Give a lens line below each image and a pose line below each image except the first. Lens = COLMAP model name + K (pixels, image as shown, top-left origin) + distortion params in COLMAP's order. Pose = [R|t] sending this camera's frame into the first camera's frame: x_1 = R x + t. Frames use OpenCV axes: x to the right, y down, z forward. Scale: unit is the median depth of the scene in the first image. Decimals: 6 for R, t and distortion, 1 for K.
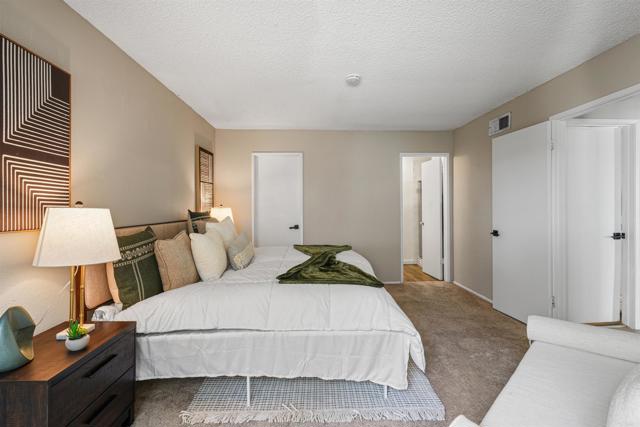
lens RADIAL K [[300.0, 0, 316.7], [0, 300.0, 212.1], [0, 0, 1]] dist [-0.038818, 0.000726]
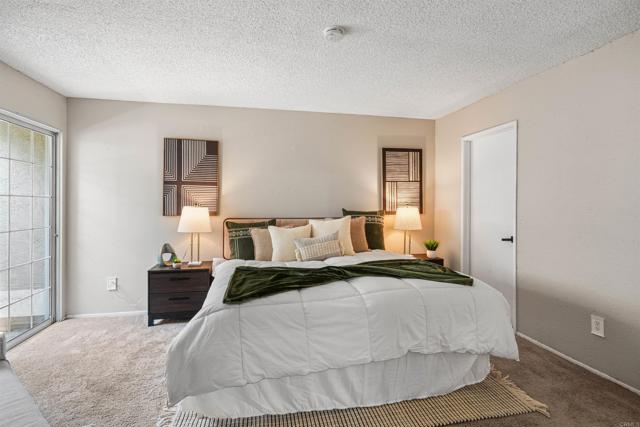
lens RADIAL K [[300.0, 0, 316.7], [0, 300.0, 212.1], [0, 0, 1]] dist [-0.038818, 0.000726]
pose [[0.162994, 0.025655, -0.986293, 1.145777], [-0.020028, 0.999542, 0.022690, -0.031898], [0.986424, 0.016055, 0.163433, 1.170129]]
